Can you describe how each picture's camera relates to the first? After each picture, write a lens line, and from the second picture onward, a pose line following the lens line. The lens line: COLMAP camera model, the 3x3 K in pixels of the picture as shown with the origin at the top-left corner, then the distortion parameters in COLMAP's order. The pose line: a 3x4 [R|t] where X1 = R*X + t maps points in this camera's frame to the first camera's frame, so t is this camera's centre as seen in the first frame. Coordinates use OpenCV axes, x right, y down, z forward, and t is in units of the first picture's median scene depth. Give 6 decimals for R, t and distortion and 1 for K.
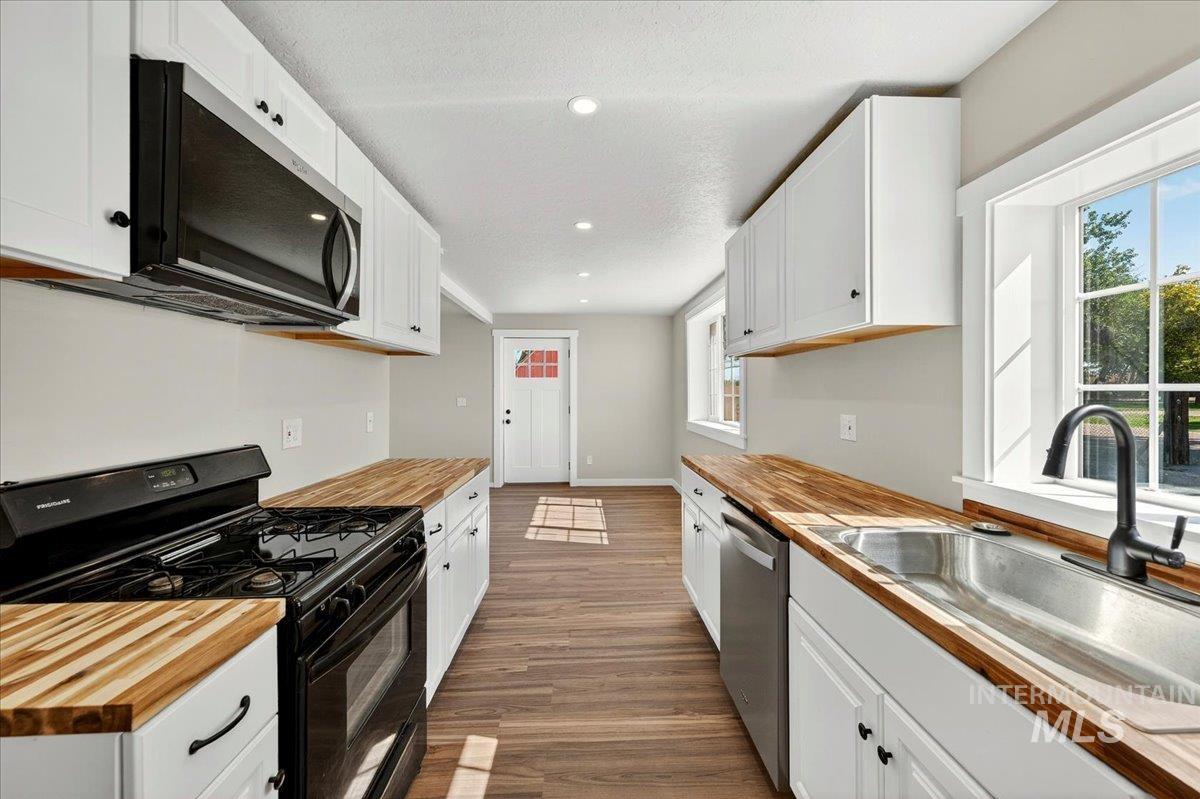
lens RADIAL K [[463.8, 0, 604.4], [0, 463.8, 390.2], [0, 0, 1]] dist [-0.000361, -0.000360]
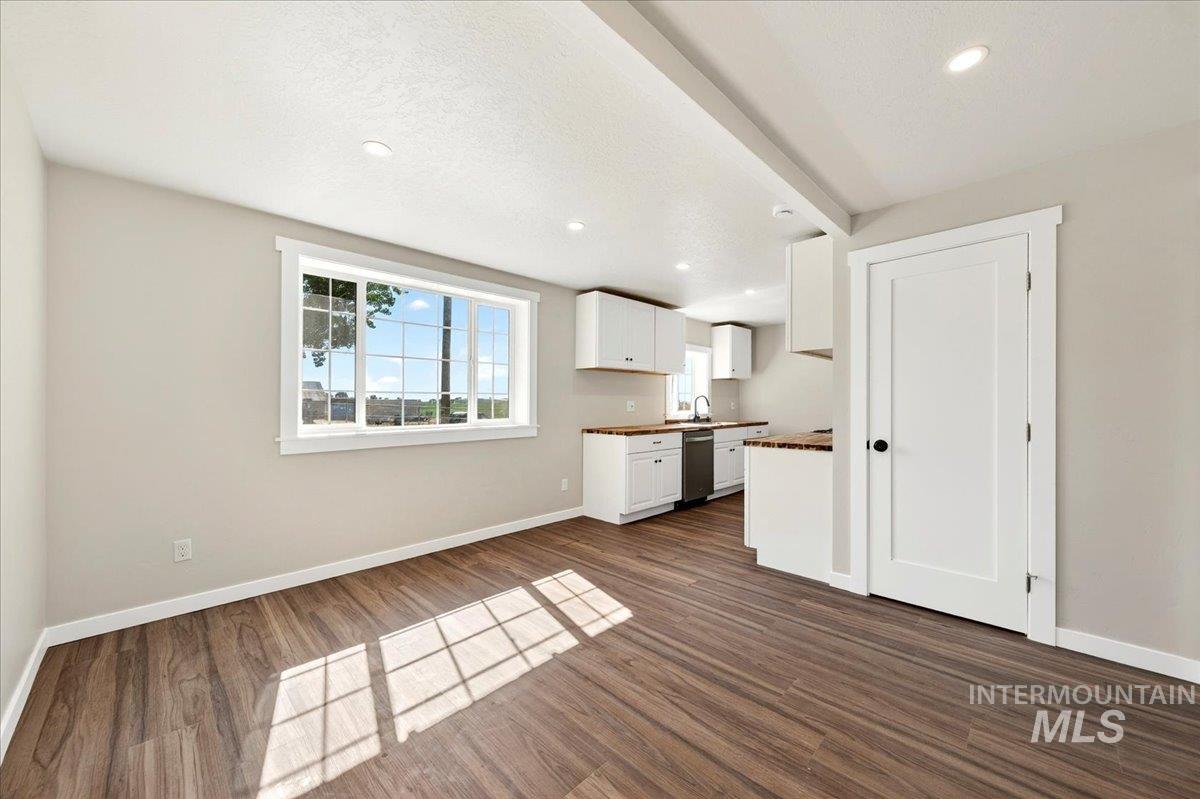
lens RADIAL K [[441.4, 0, 611.3], [0, 441.4, 401.0], [0, 0, 1]] dist [0.000015, -0.000096]
pose [[-0.688630, -0.000843, 0.725113, -1.224291], [-0.004886, 0.999982, -0.003478, 0.064315], [-0.725097, -0.005938, -0.688621, 2.940191]]
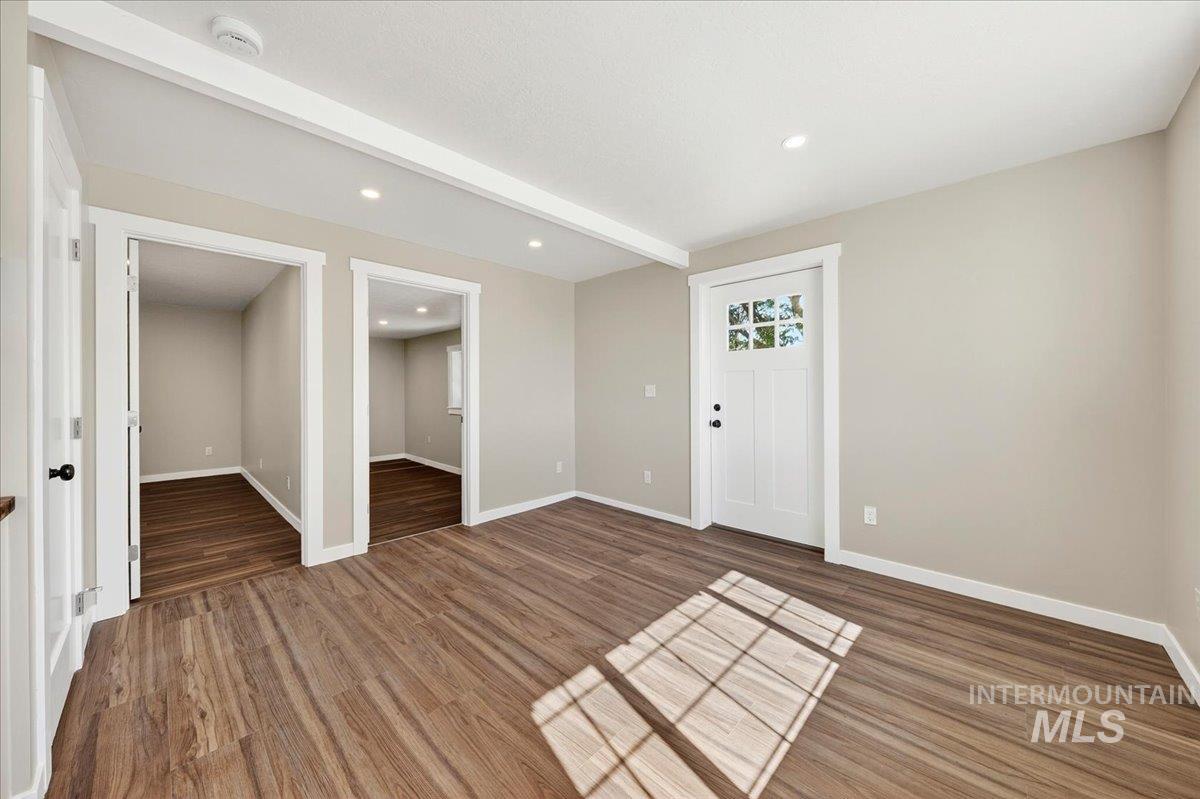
lens RADIAL K [[426.5, 0, 601.2], [0, 426.5, 386.2], [0, 0, 1]] dist [-0.000442, -0.000072]
pose [[0.691964, -0.003128, -0.721926, 0.293123], [0.005267, 0.999986, 0.000715, 0.054773], [0.721913, -0.004297, 0.691970, 1.594264]]
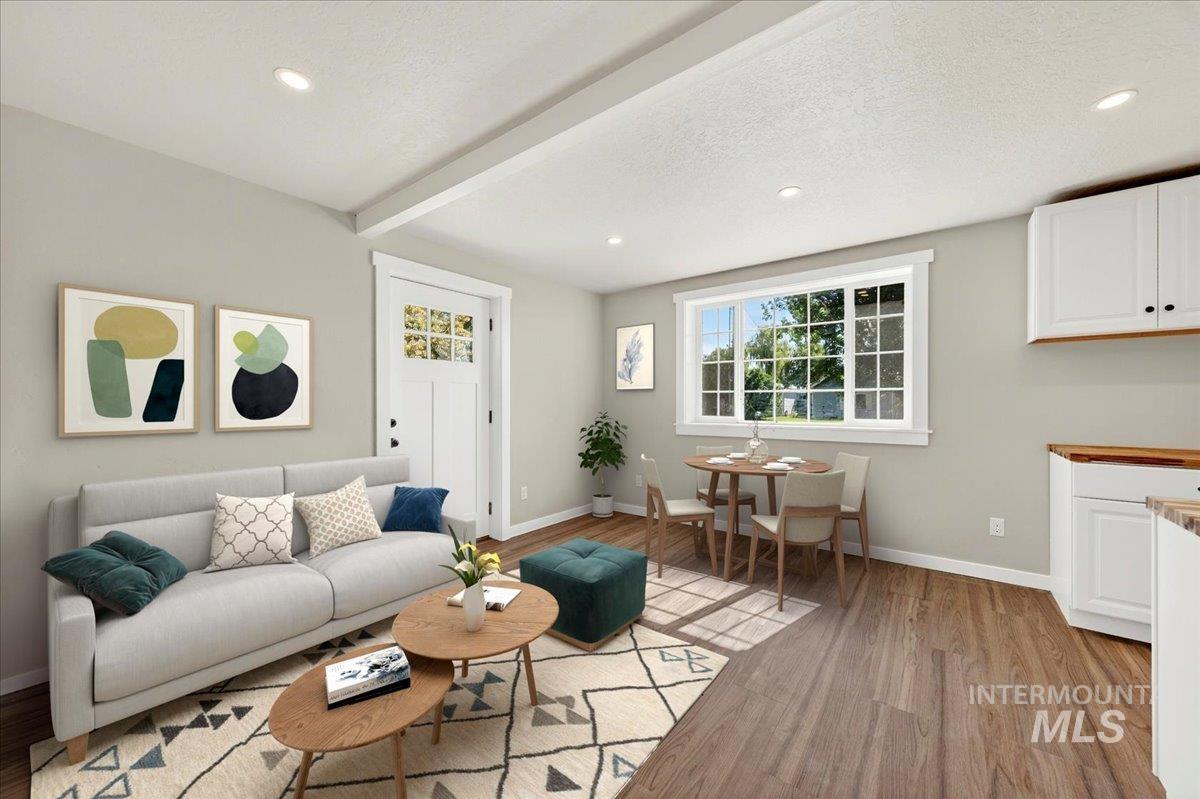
lens RADIAL K [[441.4, 0, 611.3], [0, 441.4, 401.0], [0, 0, 1]] dist [0.000015, -0.000096]
pose [[0.639762, 0.000265, 0.768573, -1.351696], [0.000166, 1.000000, -0.000484, 0.071378], [-0.768573, 0.000437, 0.639762, 1.621022]]
